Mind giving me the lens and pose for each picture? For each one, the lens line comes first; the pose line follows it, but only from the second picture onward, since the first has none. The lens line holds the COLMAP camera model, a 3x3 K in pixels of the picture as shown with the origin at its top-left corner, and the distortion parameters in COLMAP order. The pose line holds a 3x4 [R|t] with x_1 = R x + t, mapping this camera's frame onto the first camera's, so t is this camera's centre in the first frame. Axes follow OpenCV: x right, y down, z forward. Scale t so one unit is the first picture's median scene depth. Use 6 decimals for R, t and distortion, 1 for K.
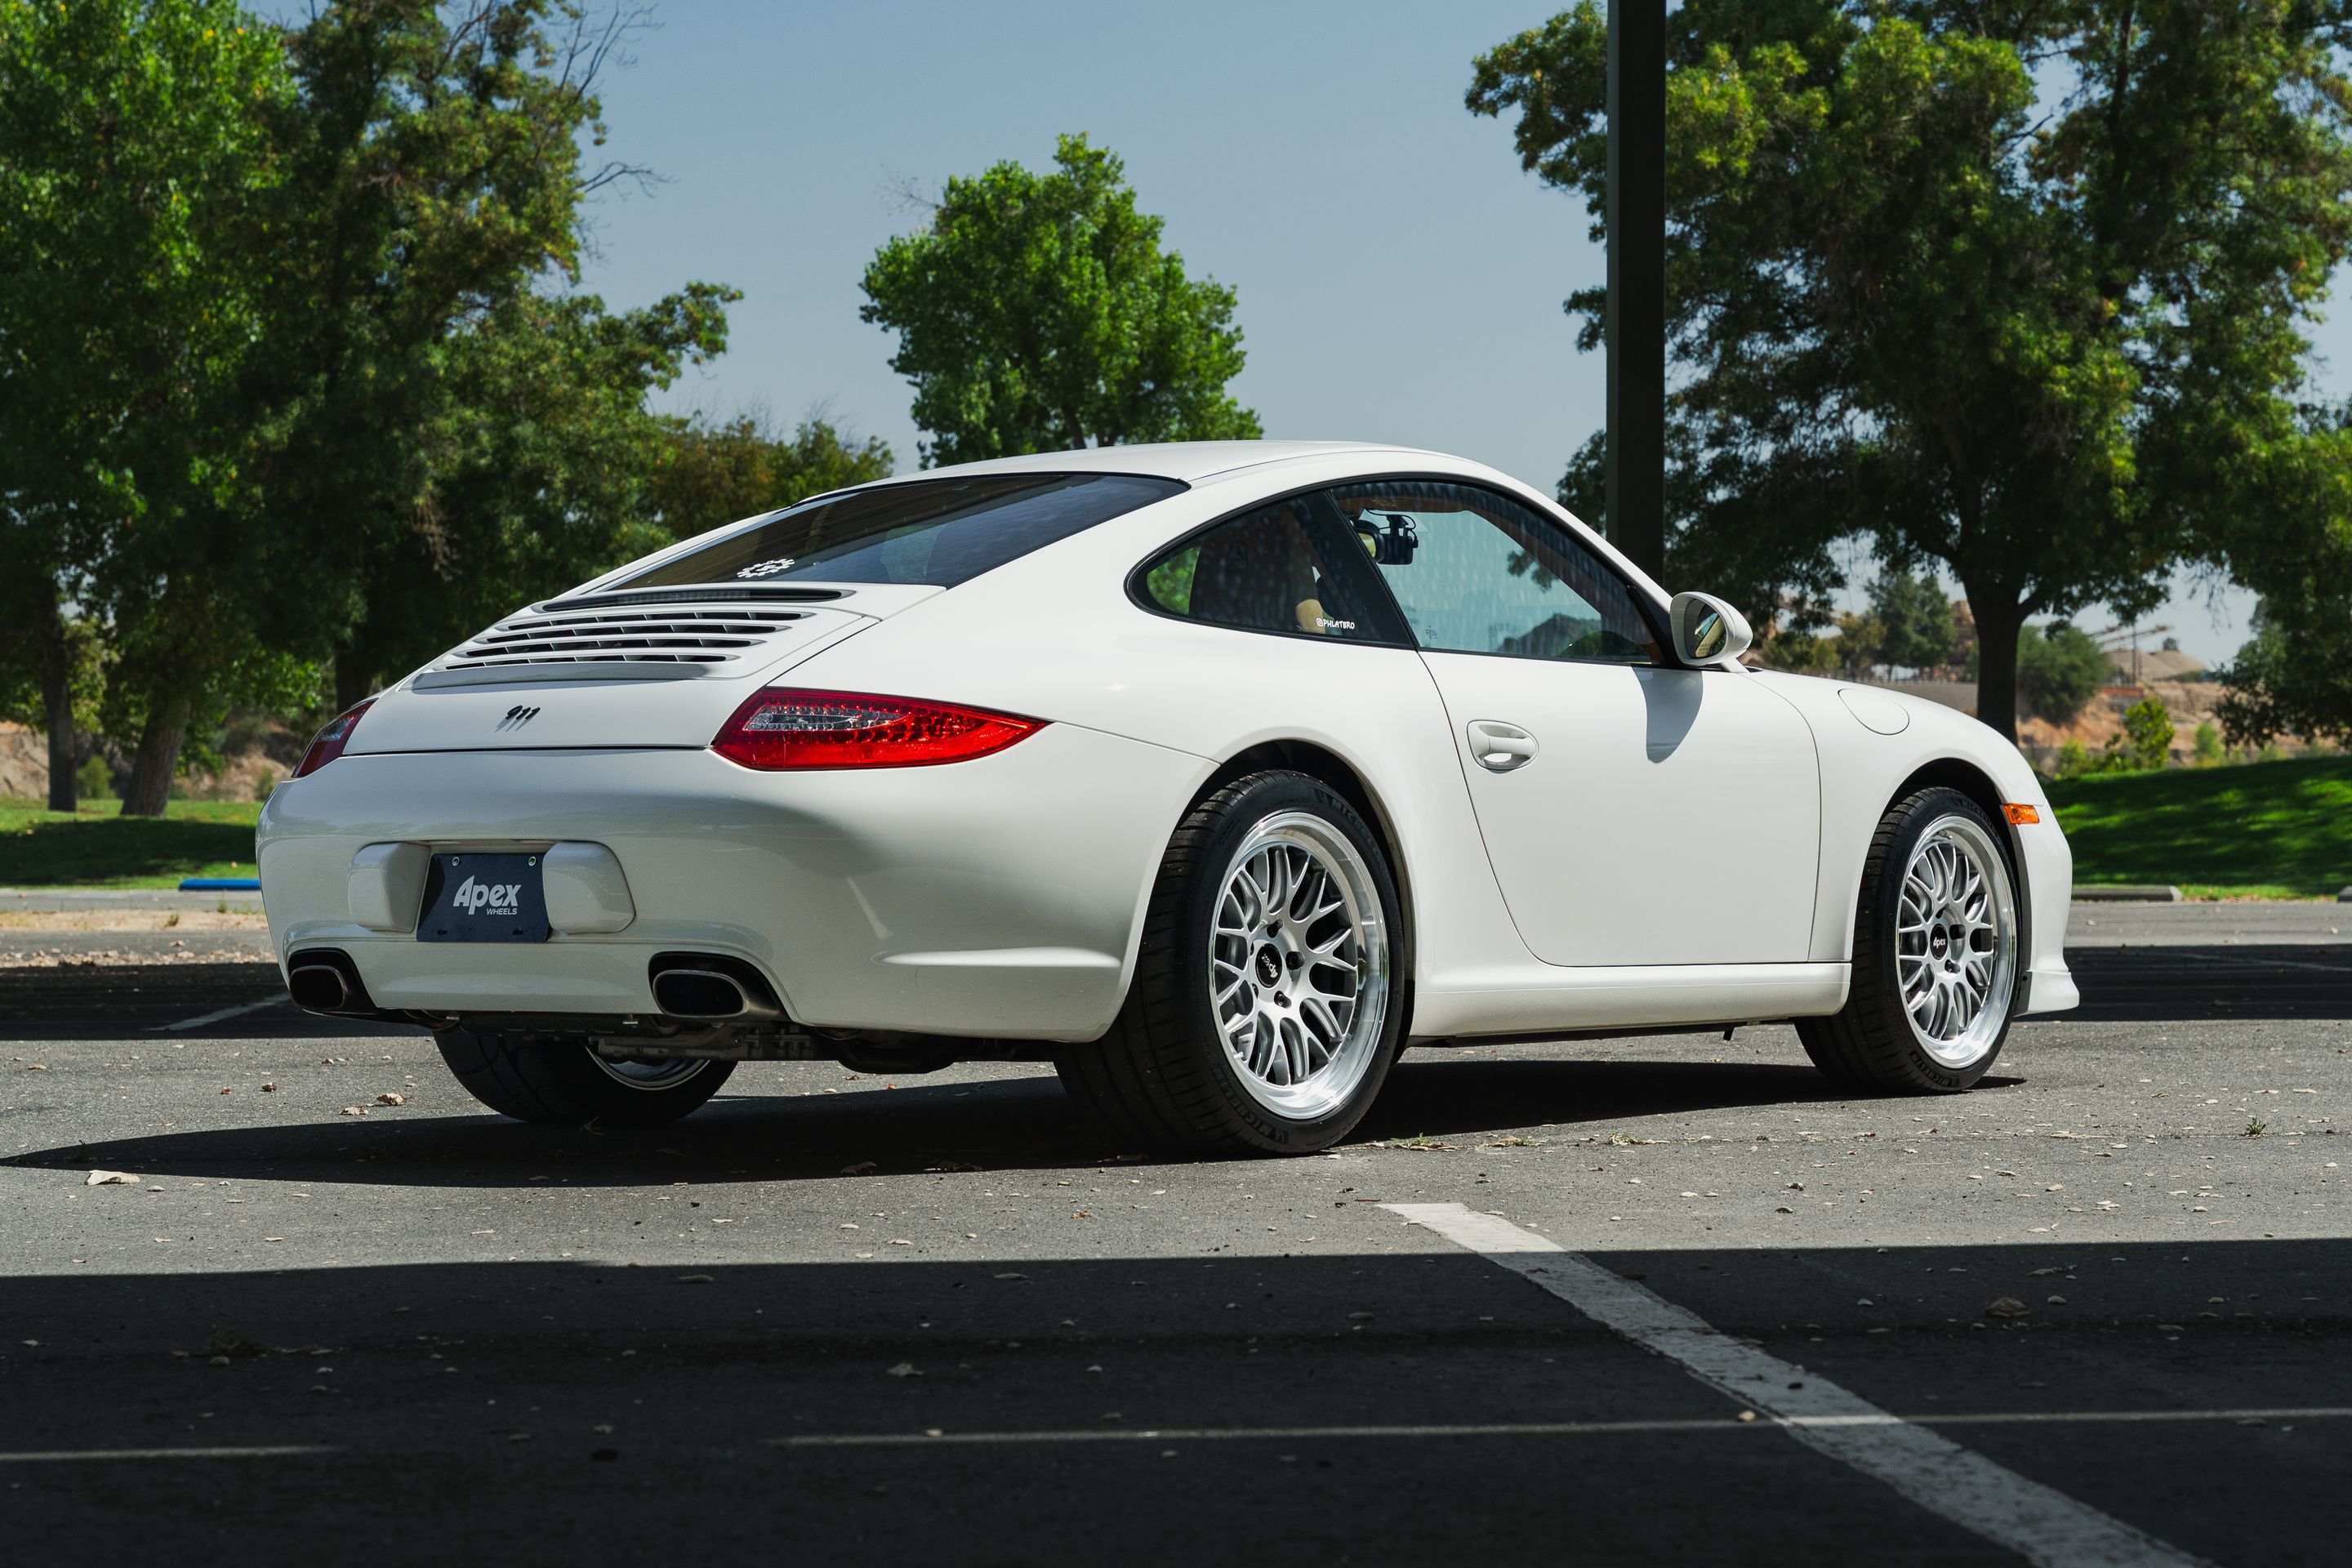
lens RADIAL K [[5474.0, 0, 1175.0], [0, 5474.0, 784.1], [0, 0, 1]] dist [0.034599, 0.489597]
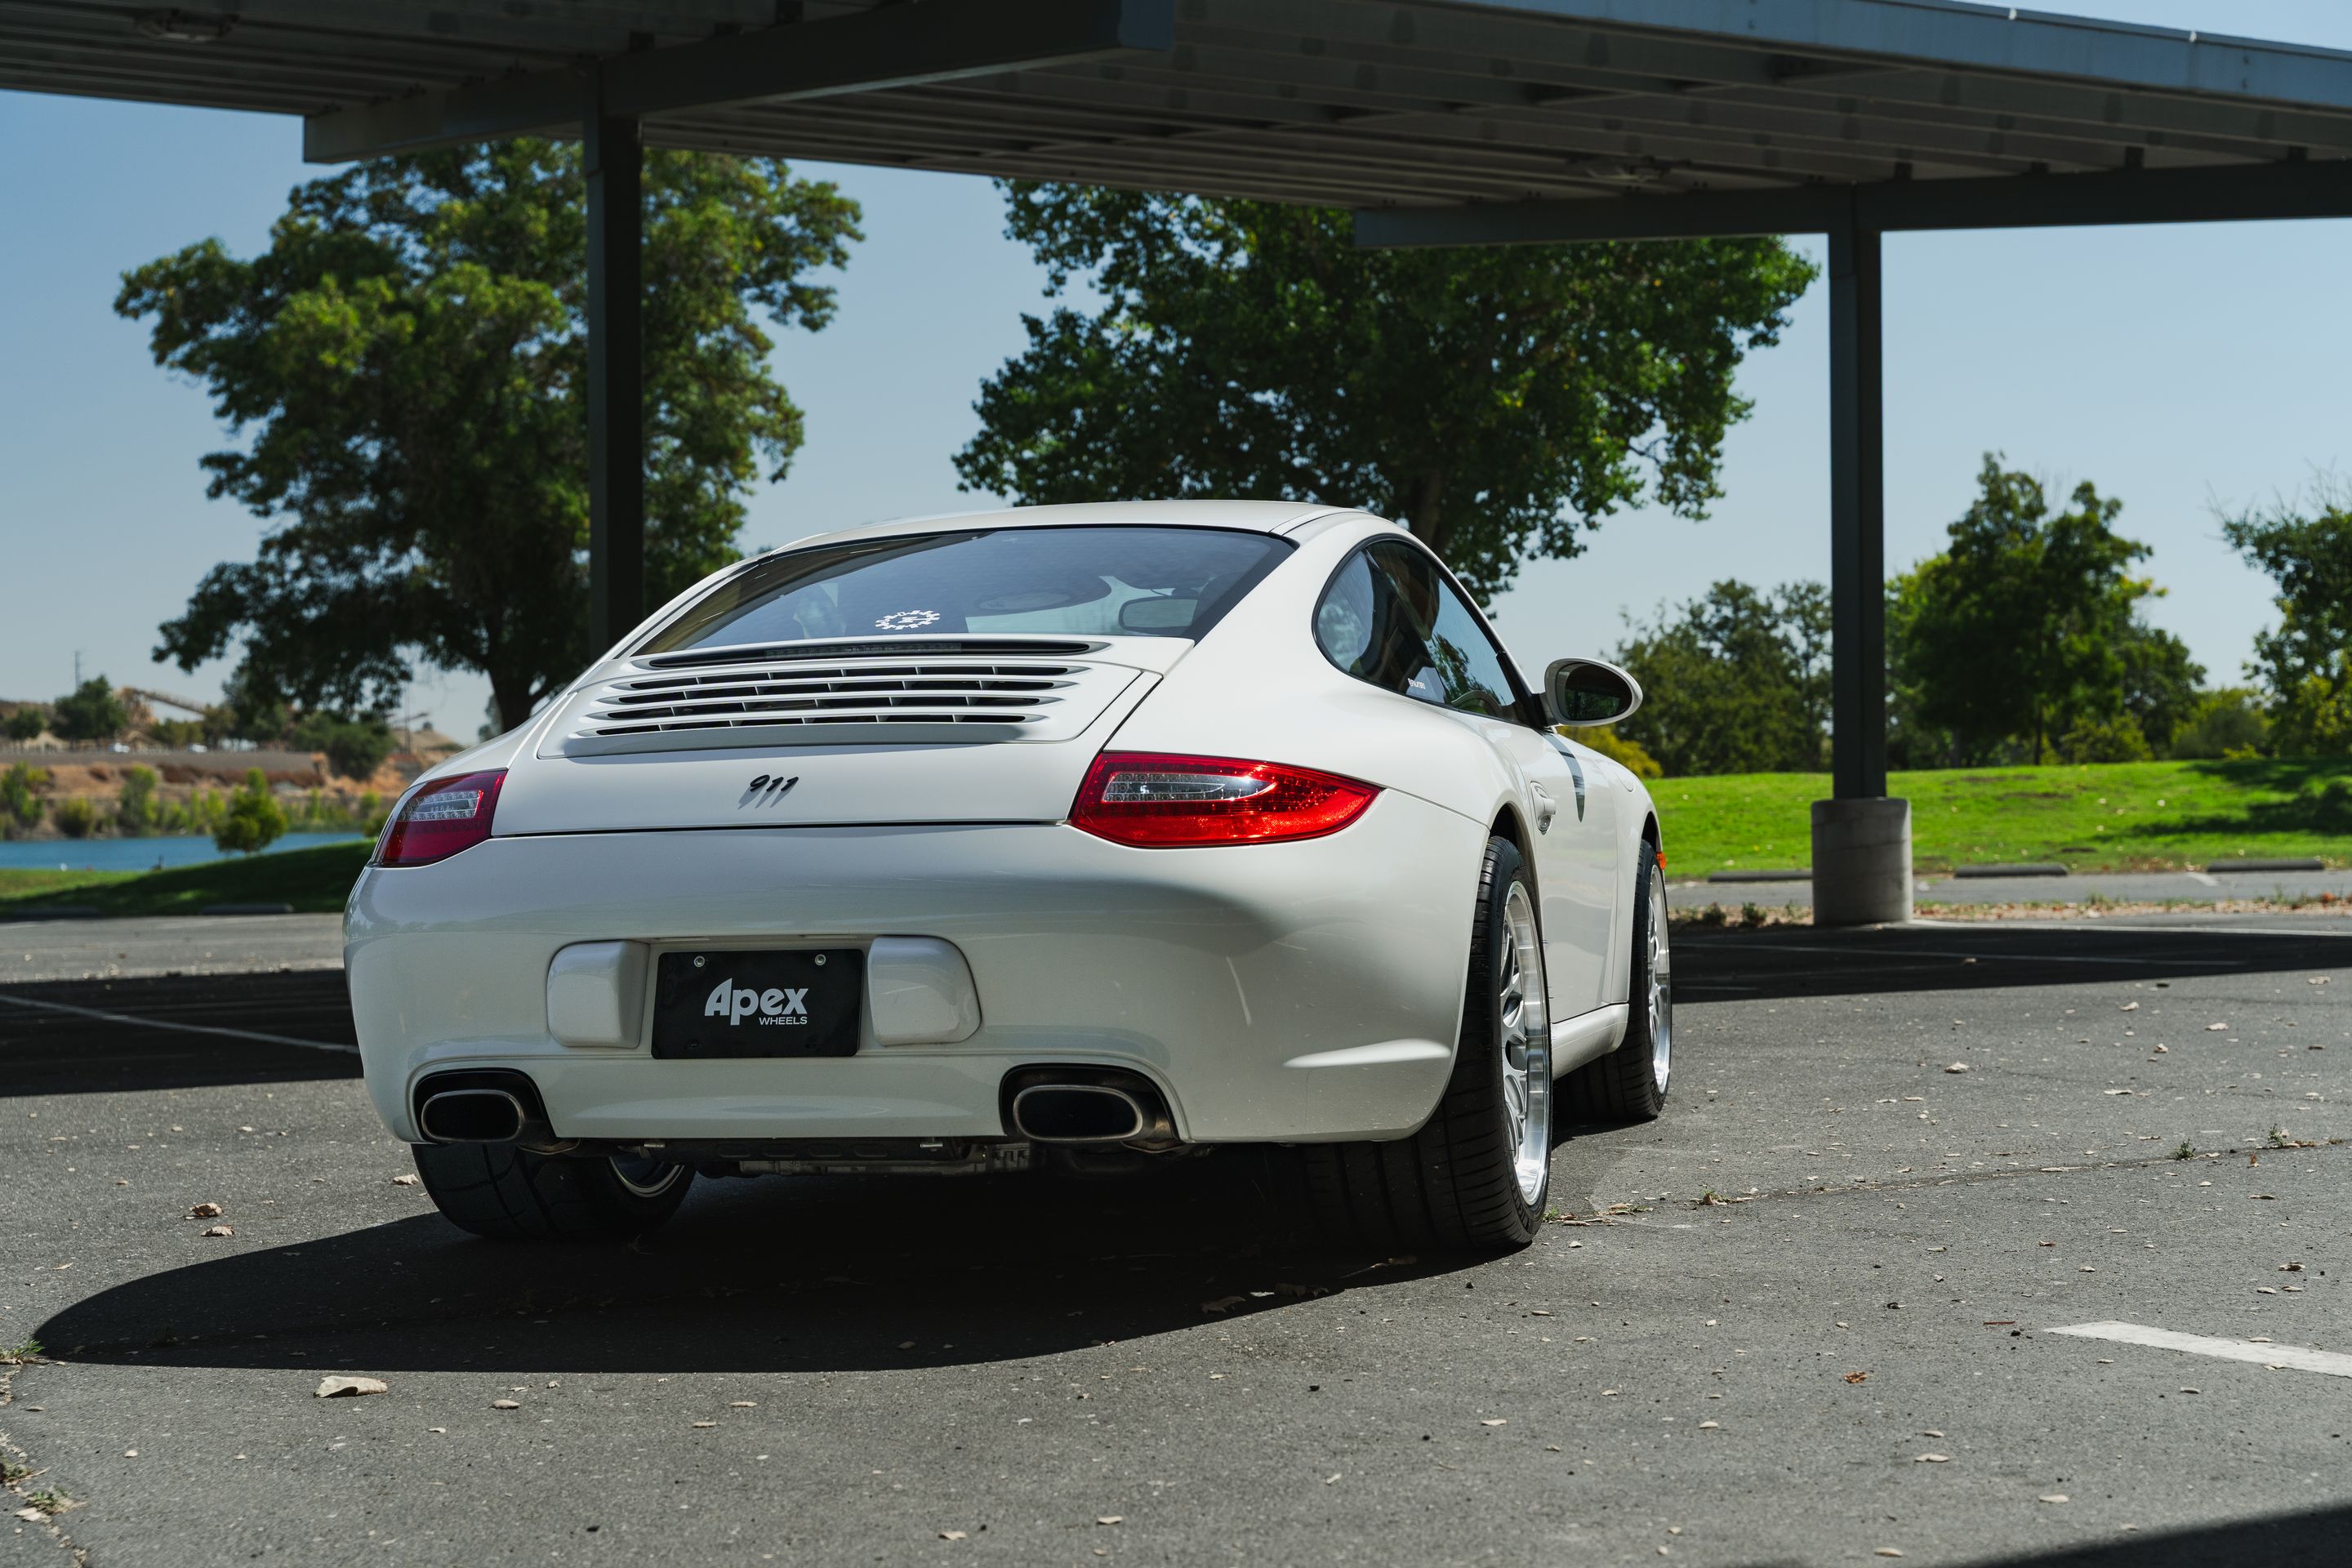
lens RADIAL K [[3553.9, 0, 1176.2], [0, 3553.9, 779.1], [0, 0, 1]] dist [0.006619, 0.029307]
pose [[0.909608, -0.010469, 0.415335, -0.287382], [0.014962, 0.999859, -0.007564, -0.008548], [-0.415198, 0.013095, 0.909637, 0.468987]]
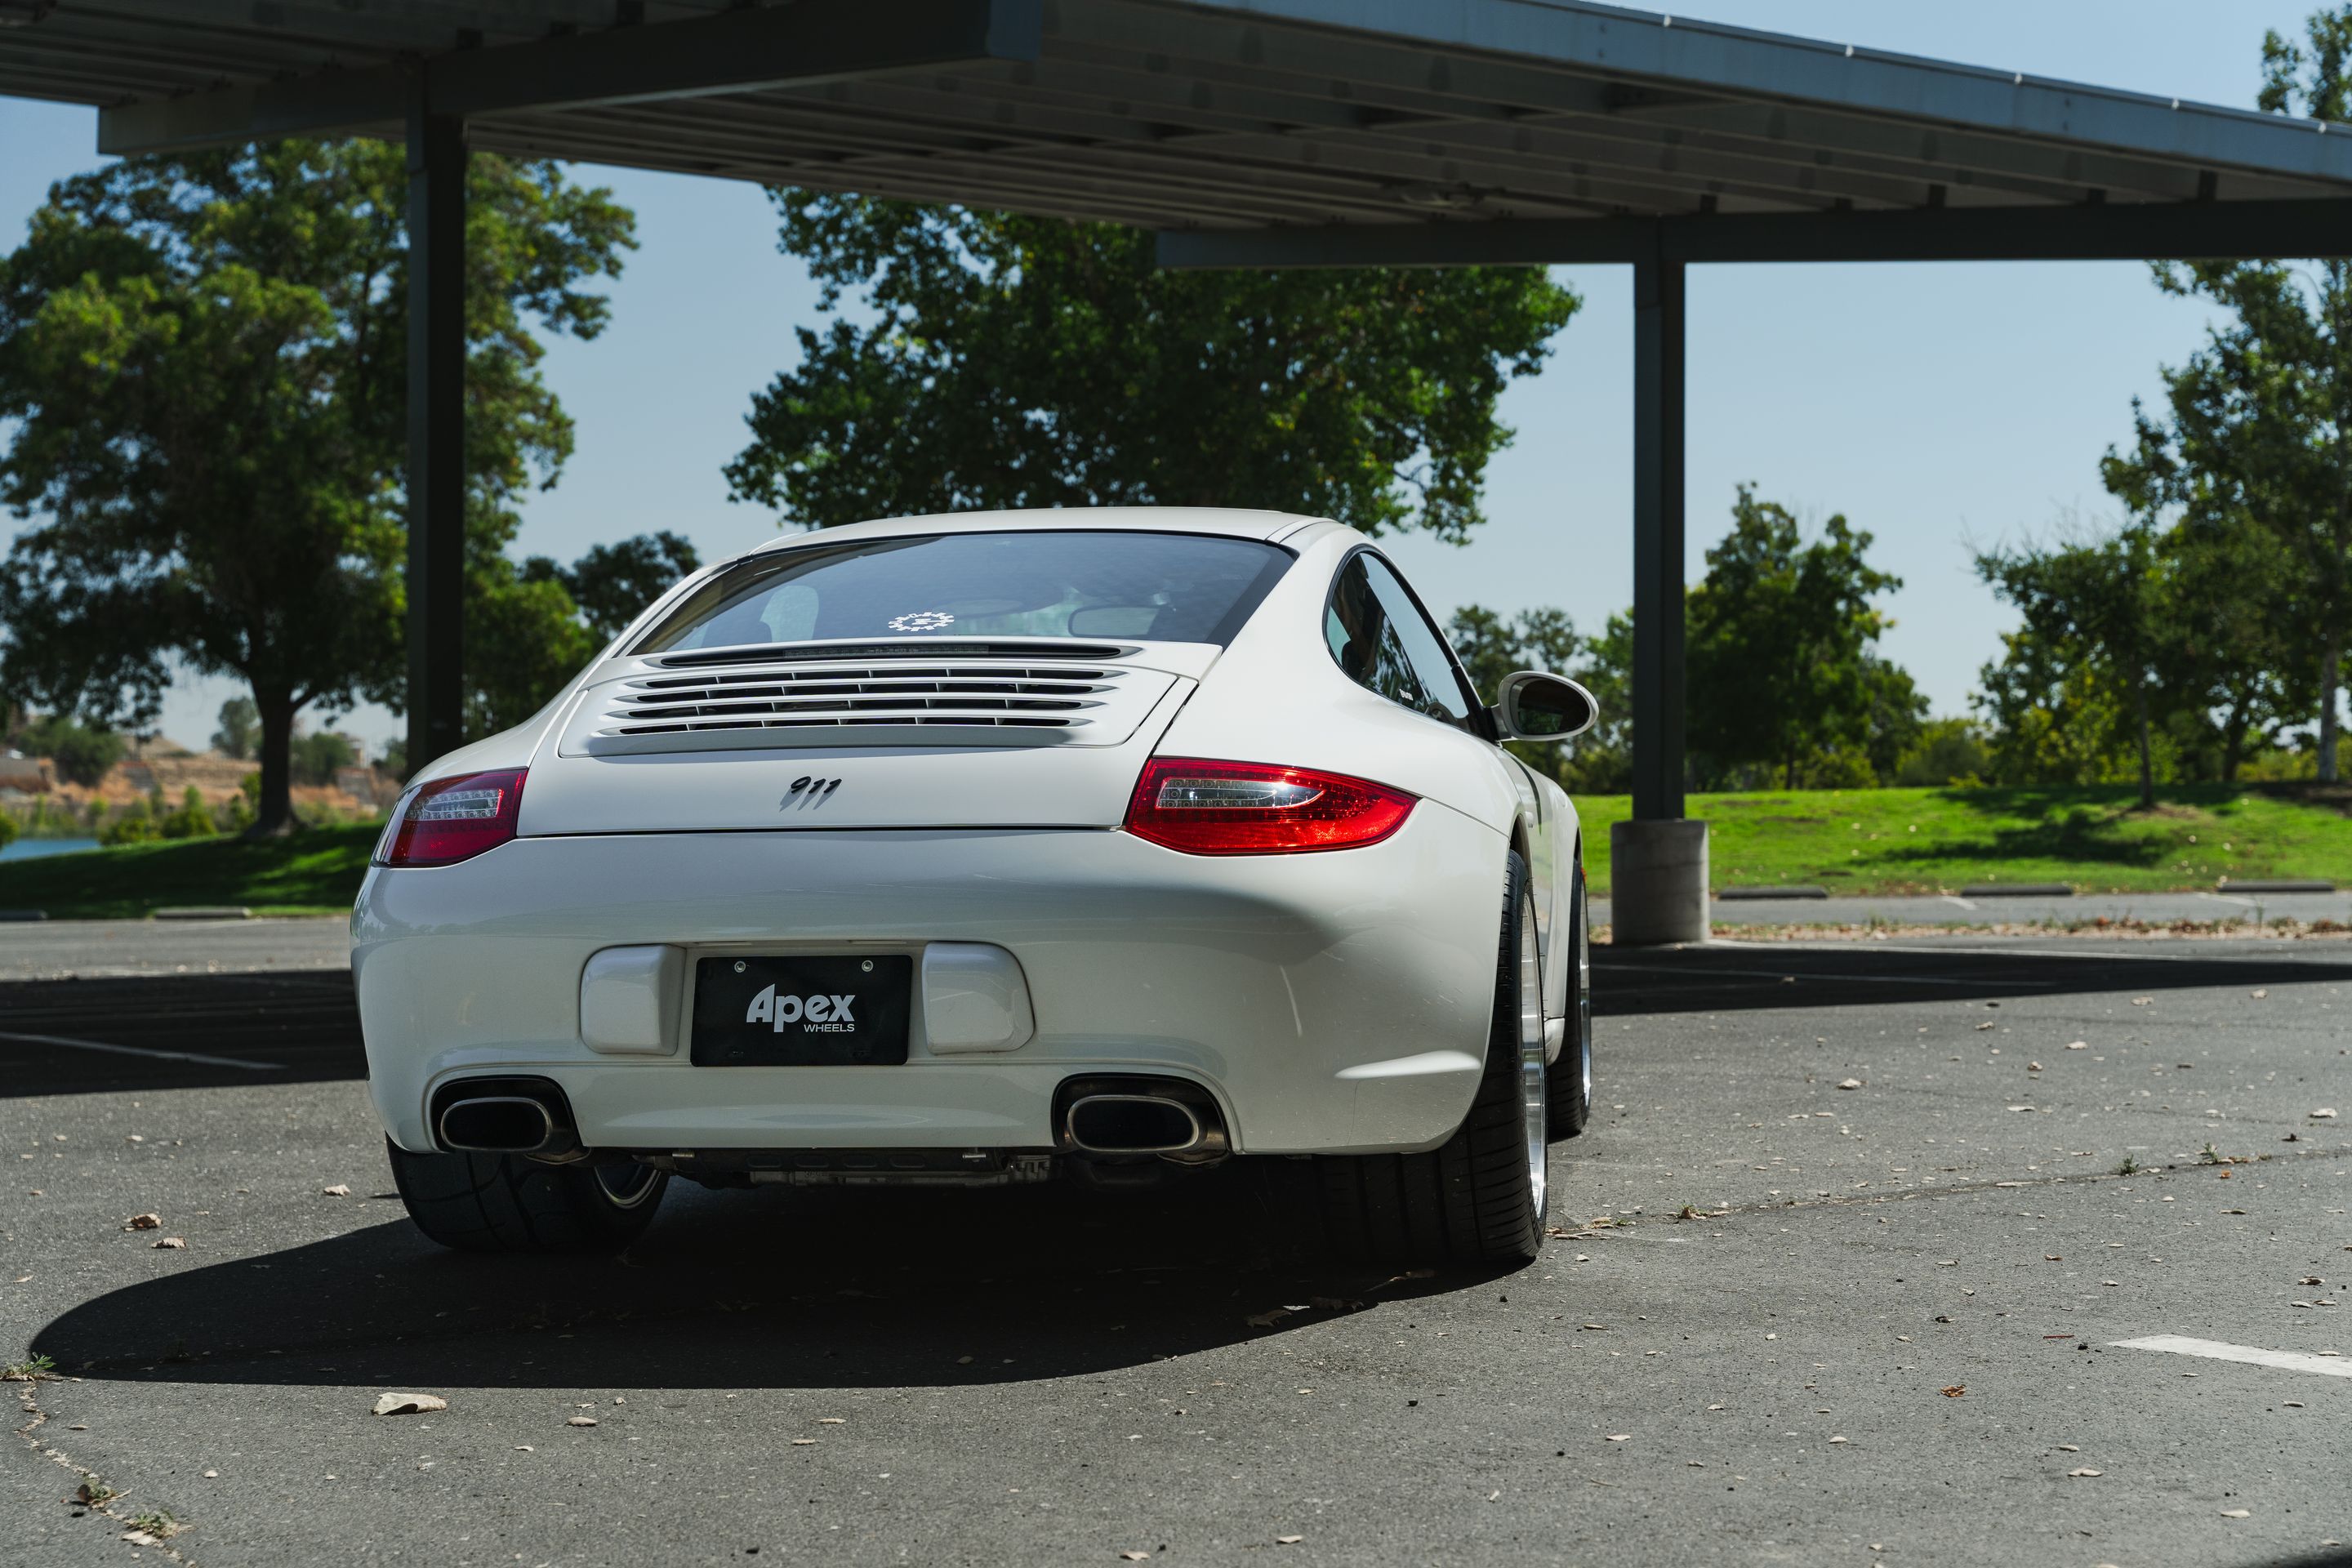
lens RADIAL K [[3522.4, 0, 1178.4], [0, 3522.4, 788.5], [0, 0, 1]] dist [0.002913, 0.041300]
pose [[0.873679, 0.001067, 0.486502, -0.326418], [0.003967, 0.999949, -0.009318, -0.007315], [-0.486487, 0.010071, 0.873630, 0.502458]]
